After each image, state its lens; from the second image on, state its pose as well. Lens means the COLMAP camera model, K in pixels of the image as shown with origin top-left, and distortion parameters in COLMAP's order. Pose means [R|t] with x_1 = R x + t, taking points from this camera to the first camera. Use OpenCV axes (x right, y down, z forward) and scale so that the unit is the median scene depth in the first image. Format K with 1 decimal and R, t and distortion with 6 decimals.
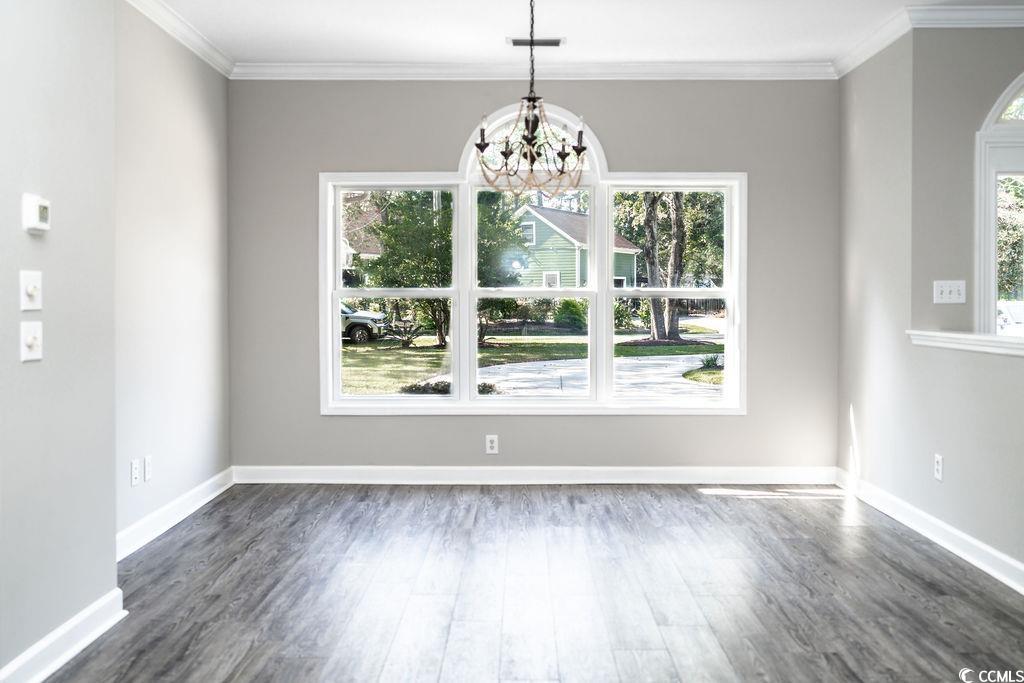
lens RADIAL K [[1015.4, 0, 512.0], [0, 1015.4, 341.5], [0, 0, 1]] dist [-0.000500, 0.011618]
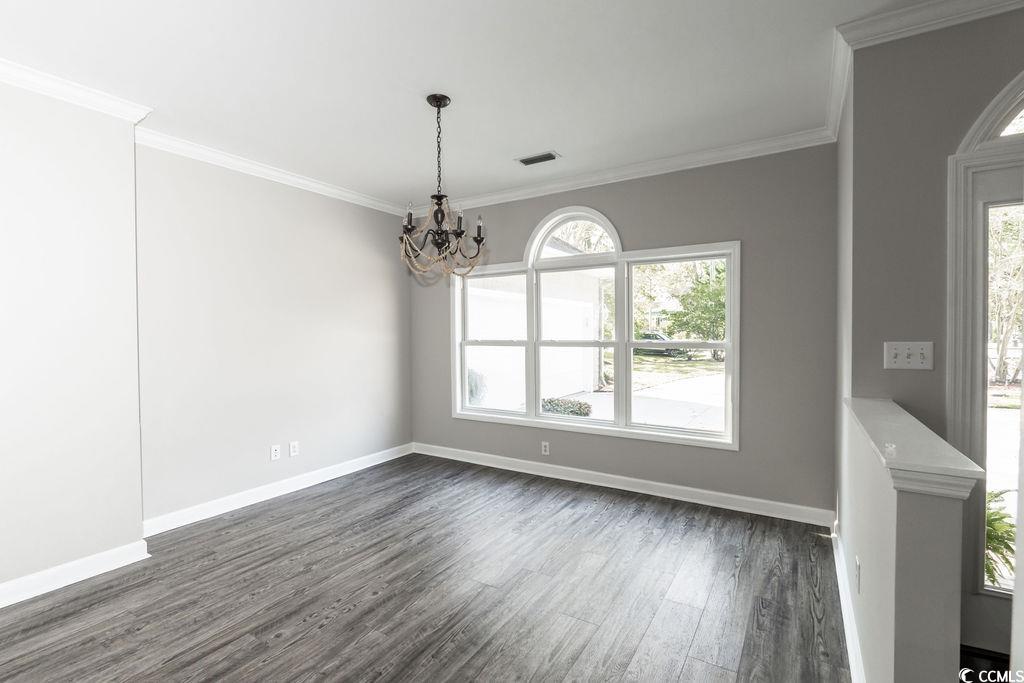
lens RADIAL K [[472.2, 0, 511.2], [0, 472.2, 352.3], [0, 0, 1]] dist [-0.001389, -0.000524]
pose [[0.851815, 0.017590, -0.523547, 0.322233], [-0.016470, 0.999841, 0.006797, -0.043997], [0.523583, 0.002833, 0.851970, 0.449744]]
